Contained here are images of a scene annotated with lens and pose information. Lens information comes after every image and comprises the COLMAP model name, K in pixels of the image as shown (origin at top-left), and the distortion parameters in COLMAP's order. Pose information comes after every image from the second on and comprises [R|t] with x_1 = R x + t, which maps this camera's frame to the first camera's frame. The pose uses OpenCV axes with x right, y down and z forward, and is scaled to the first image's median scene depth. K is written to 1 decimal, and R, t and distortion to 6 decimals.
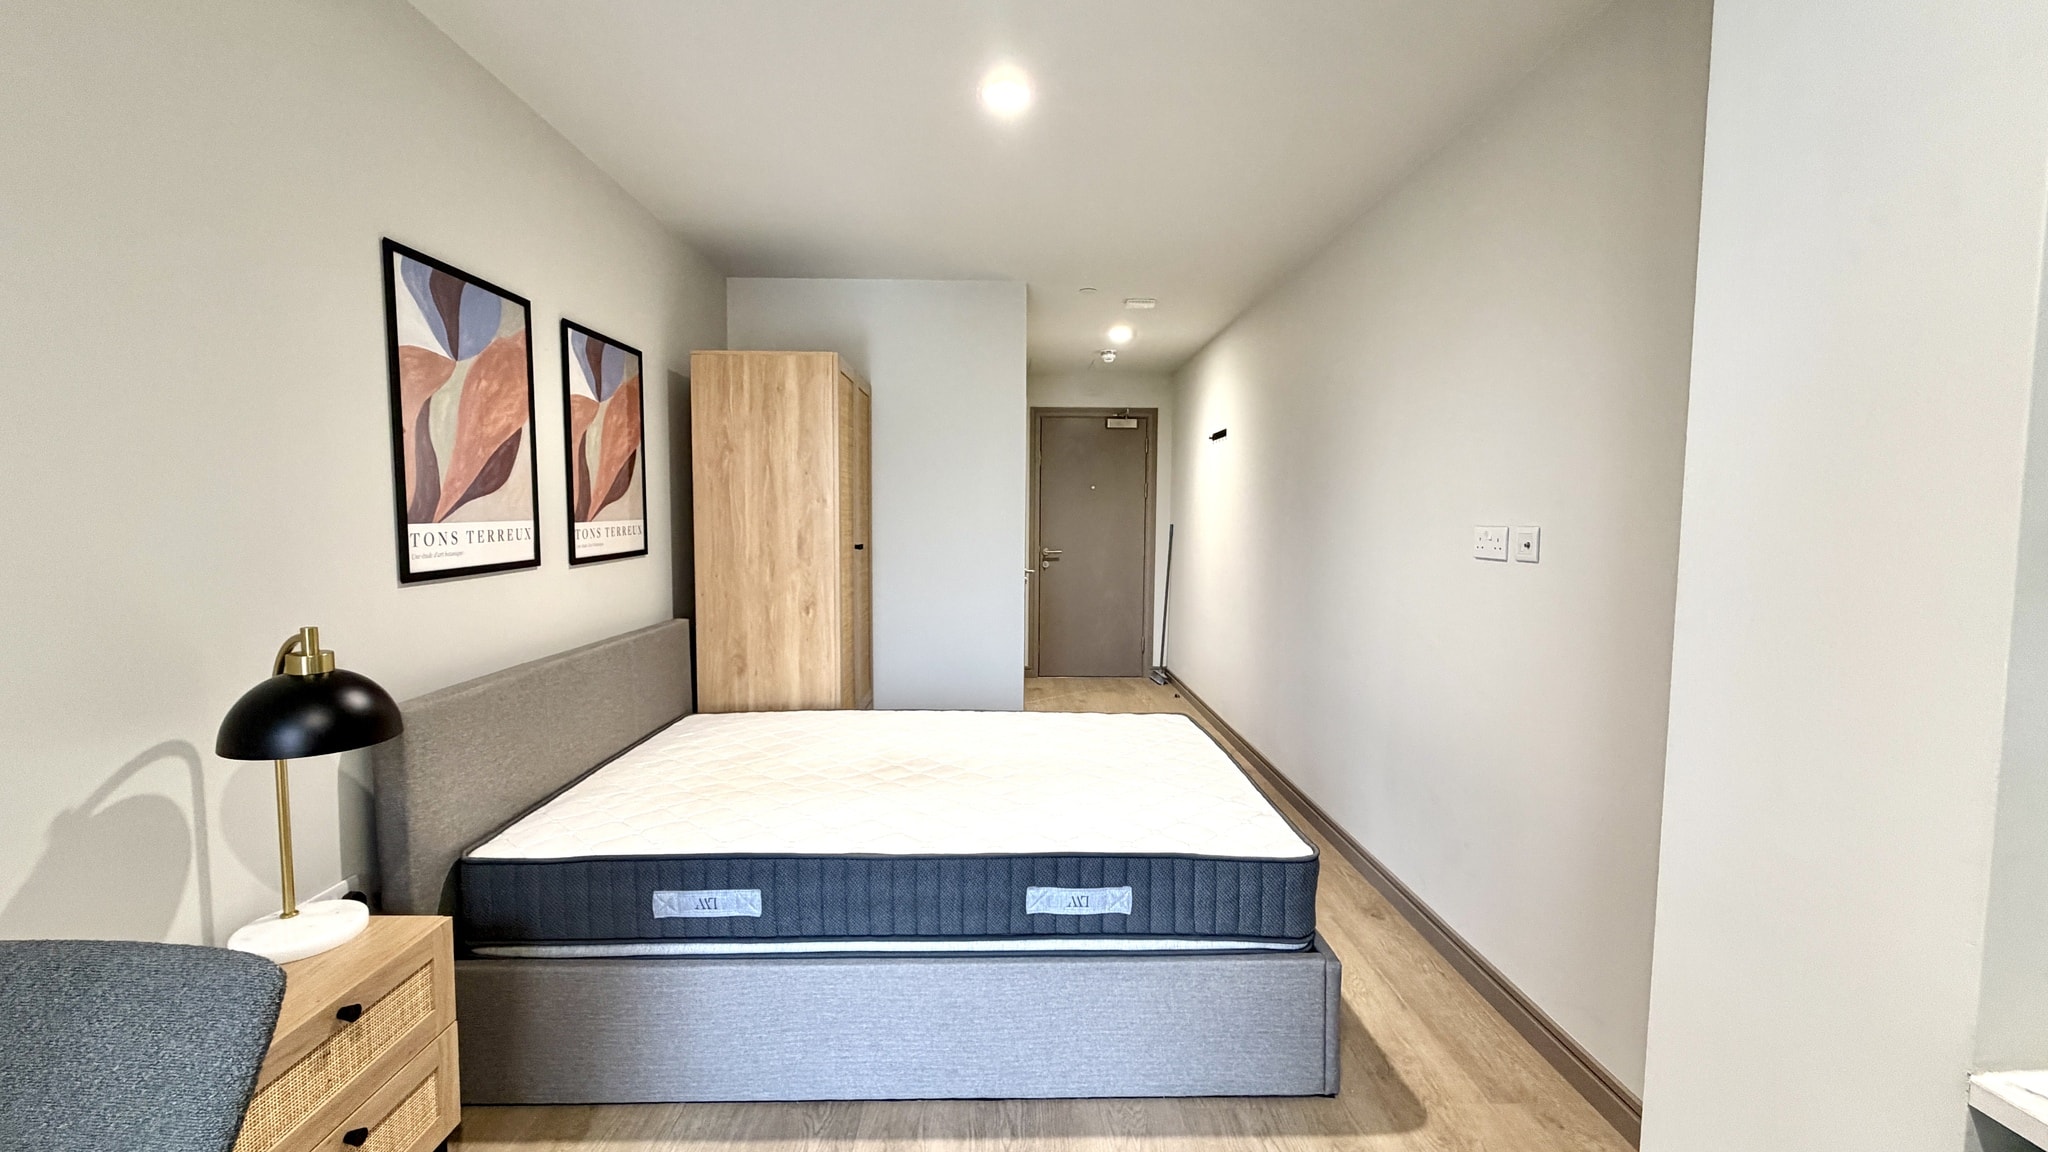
lens RADIAL K [[817.6, 0, 1016.7], [0, 817.6, 575.1], [0, 0, 1]] dist [-0.001977, 0.000841]
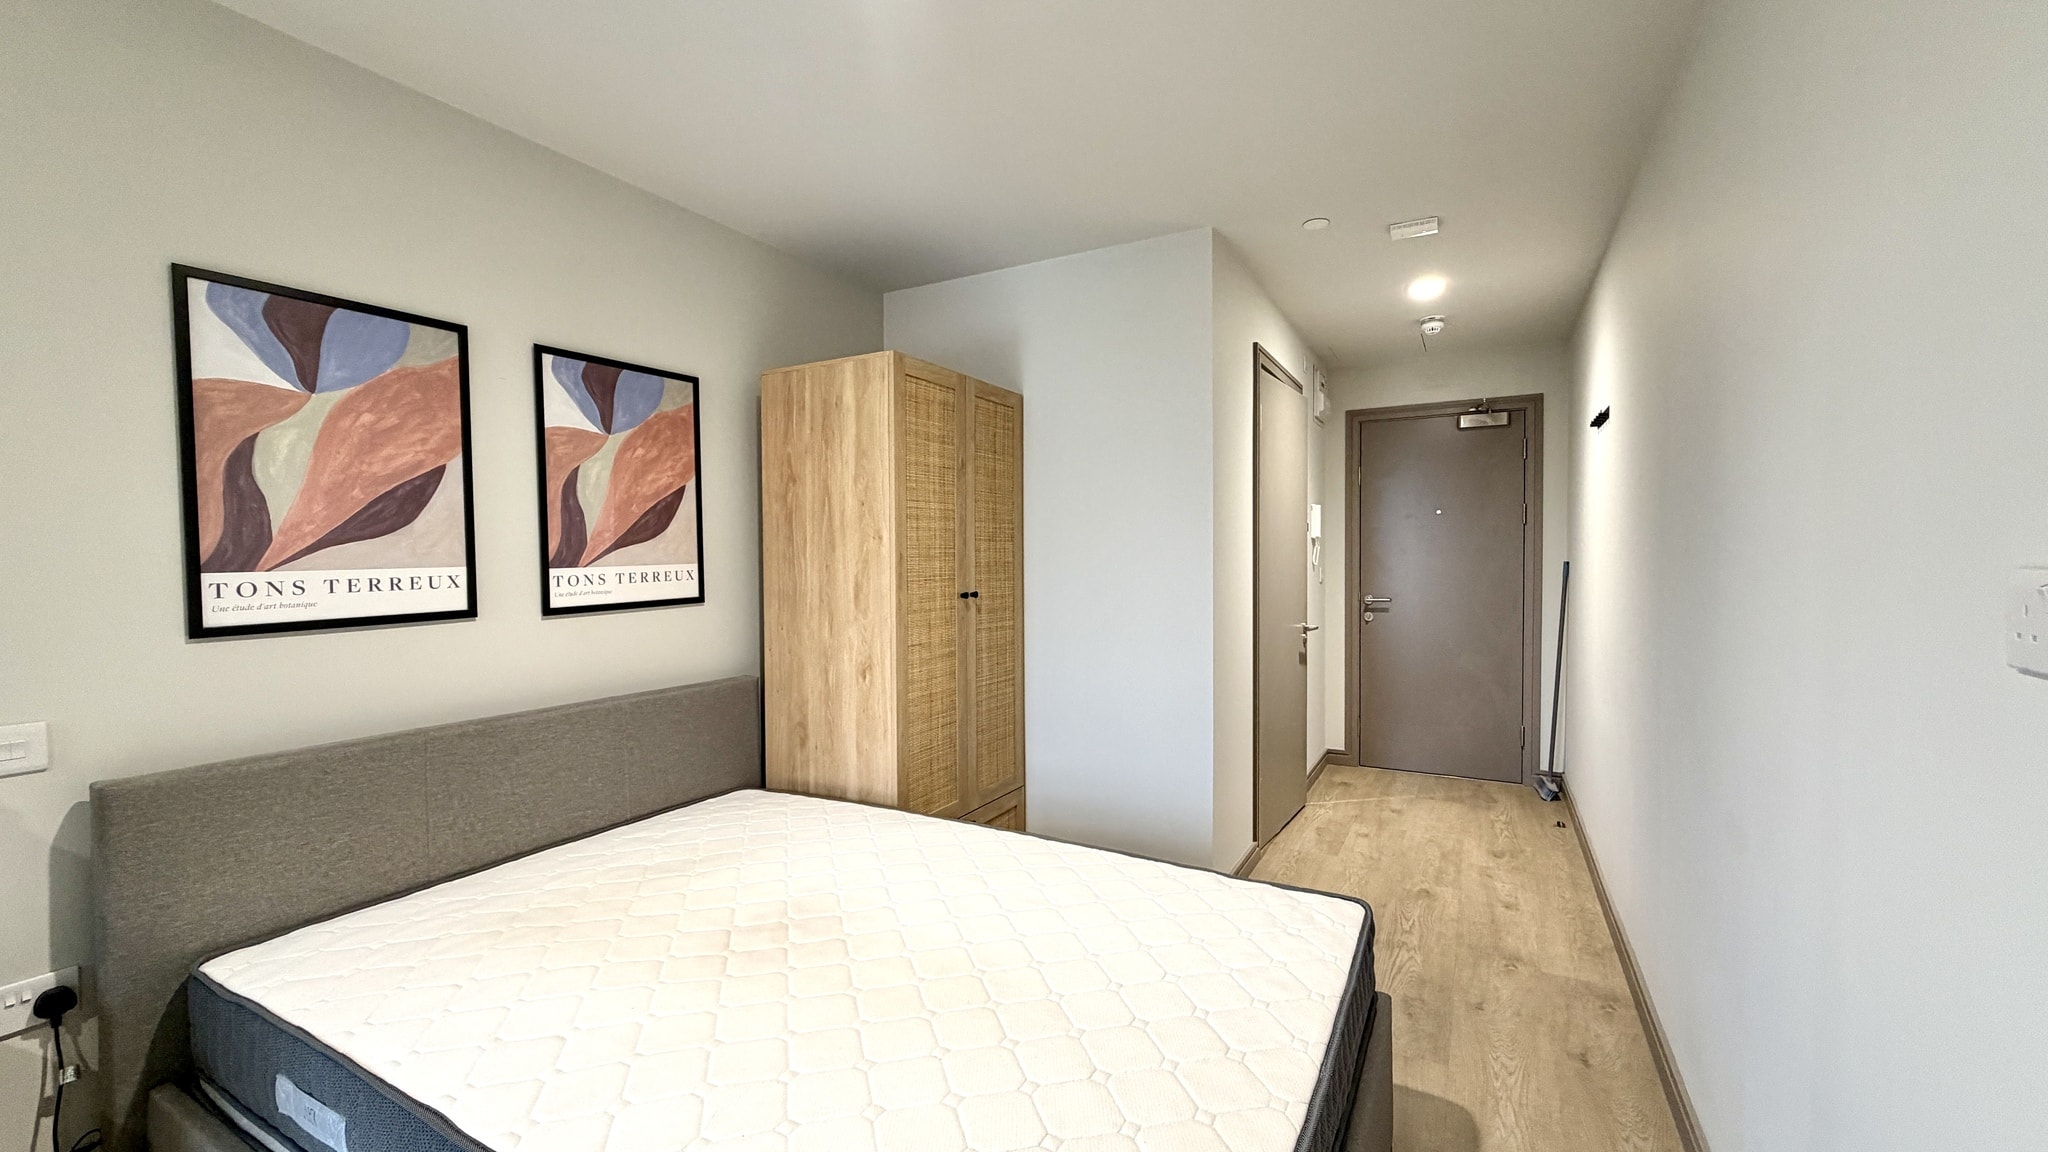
lens RADIAL K [[817.6, 0, 1022.1], [0, 817.6, 573.9], [0, 0, 1]] dist [-0.001977, 0.000841]
pose [[0.863482, 0.000100, -0.504379, 0.402612], [-0.024184, 0.998858, -0.041205, -0.037855], [0.503799, 0.047777, 0.862499, 0.548539]]
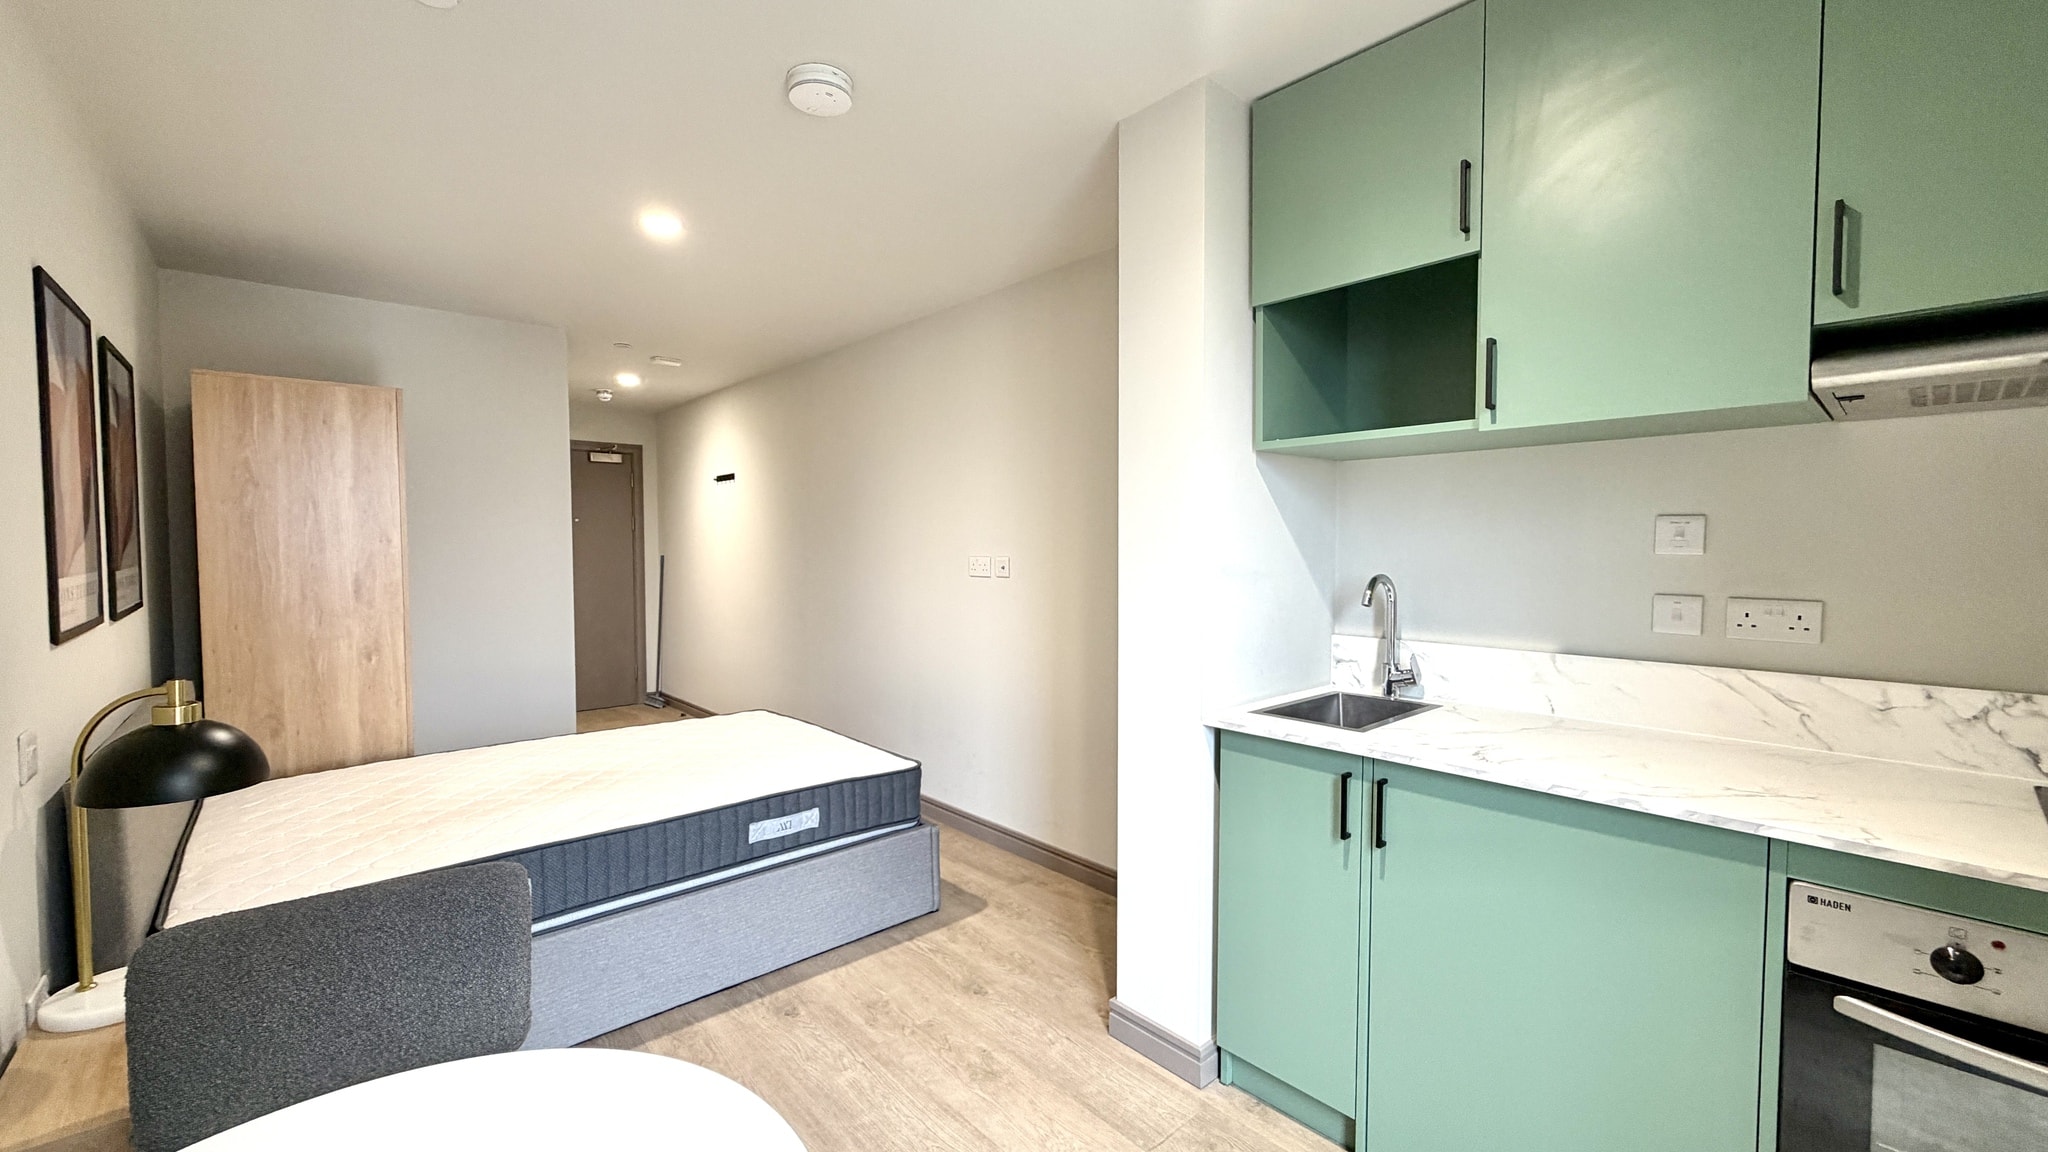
lens RADIAL K [[817.6, 0, 1020.1], [0, 817.6, 577.4], [0, 0, 1]] dist [-0.001977, 0.000841]
pose [[0.758051, -0.035711, 0.651217, -0.425487], [0.054431, 0.998480, -0.008607, 0.000887], [-0.649920, 0.041971, 0.758843, -0.297148]]
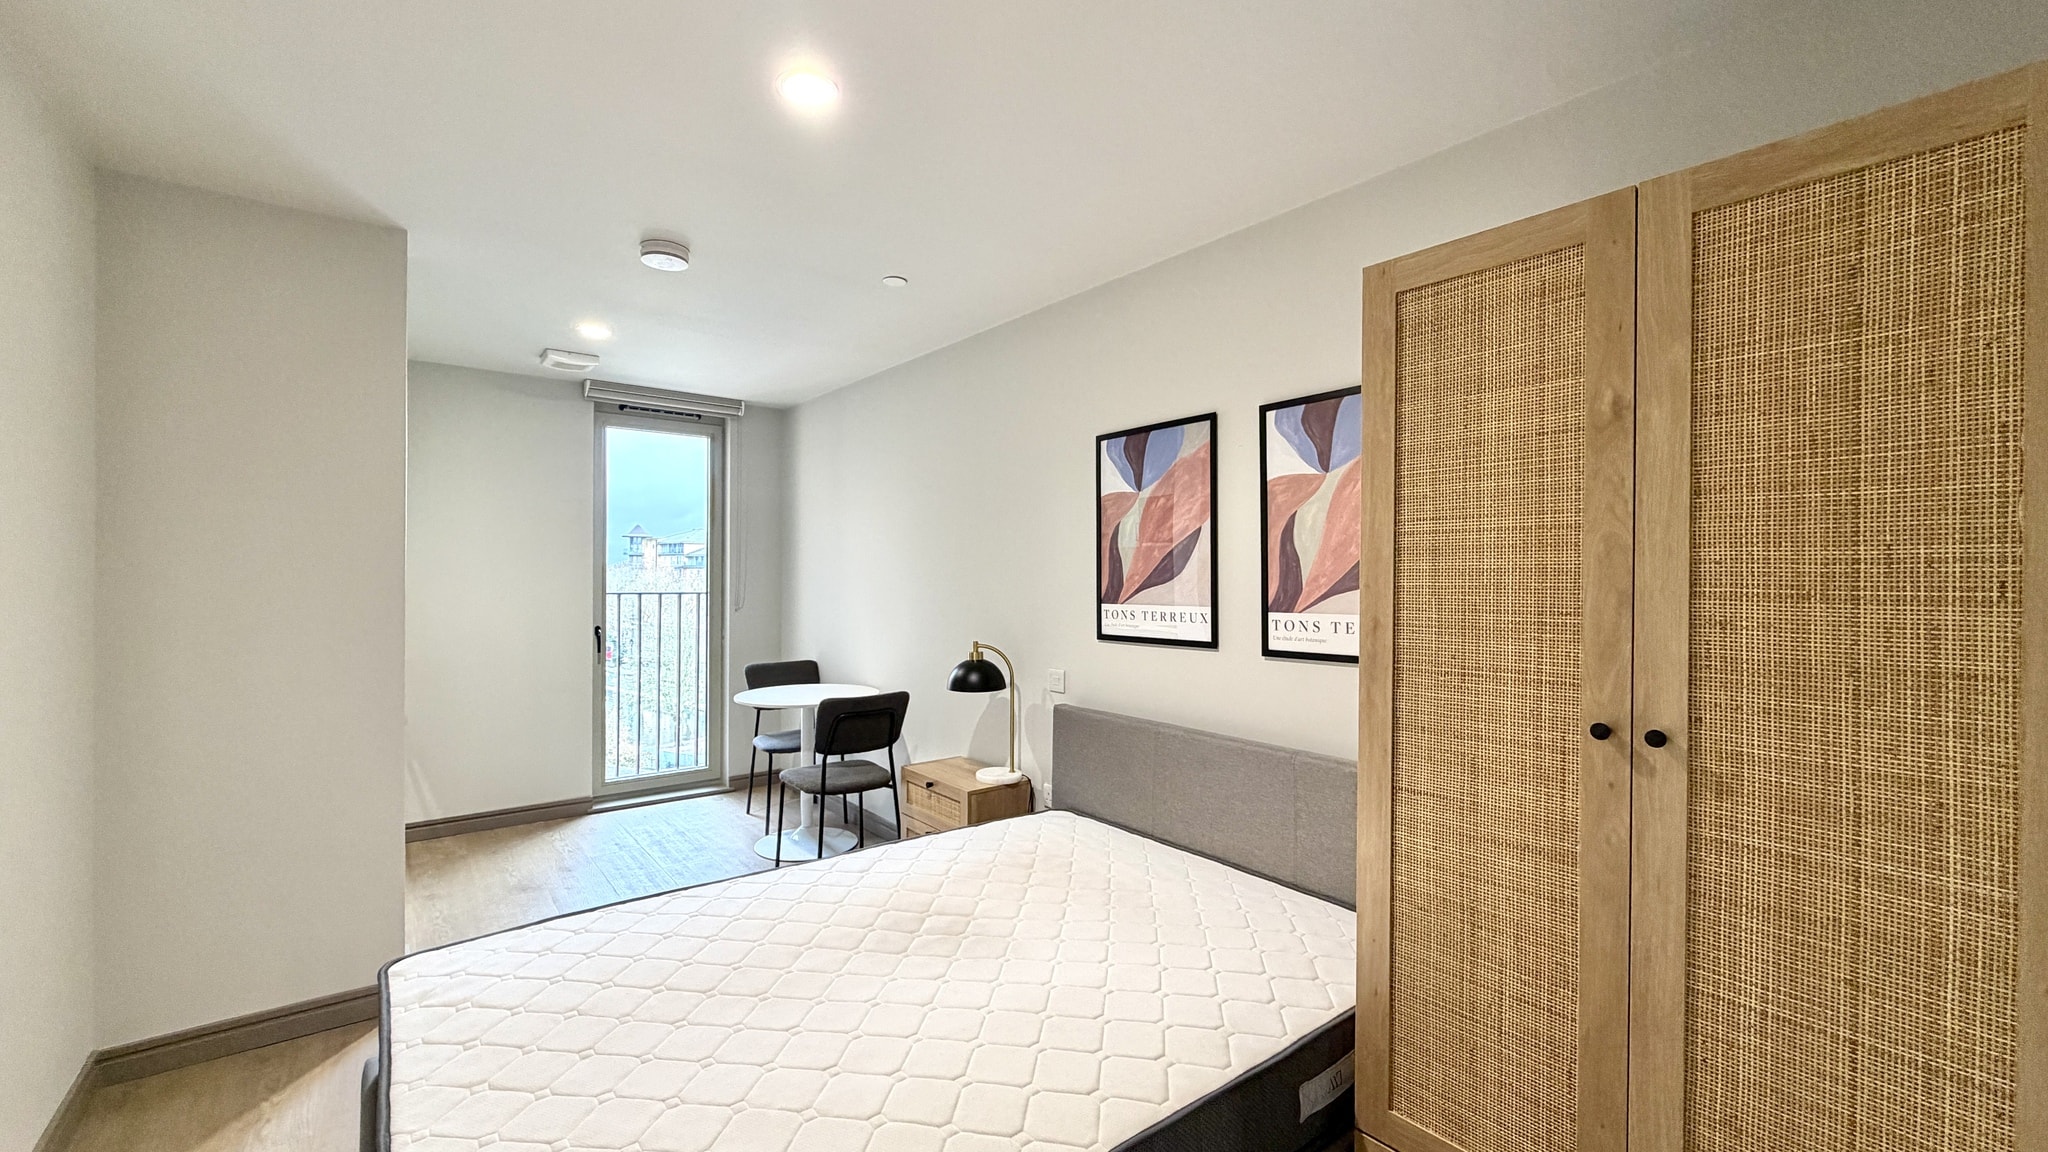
lens RADIAL K [[817.6, 0, 1027.1], [0, 817.6, 580.6], [0, 0, 1]] dist [-0.001977, 0.000841]
pose [[-0.793487, -0.006825, -0.608549, 0.294348], [-0.054715, 0.996688, 0.060164, -0.160608], [0.606123, 0.081036, -0.791232, 1.777595]]
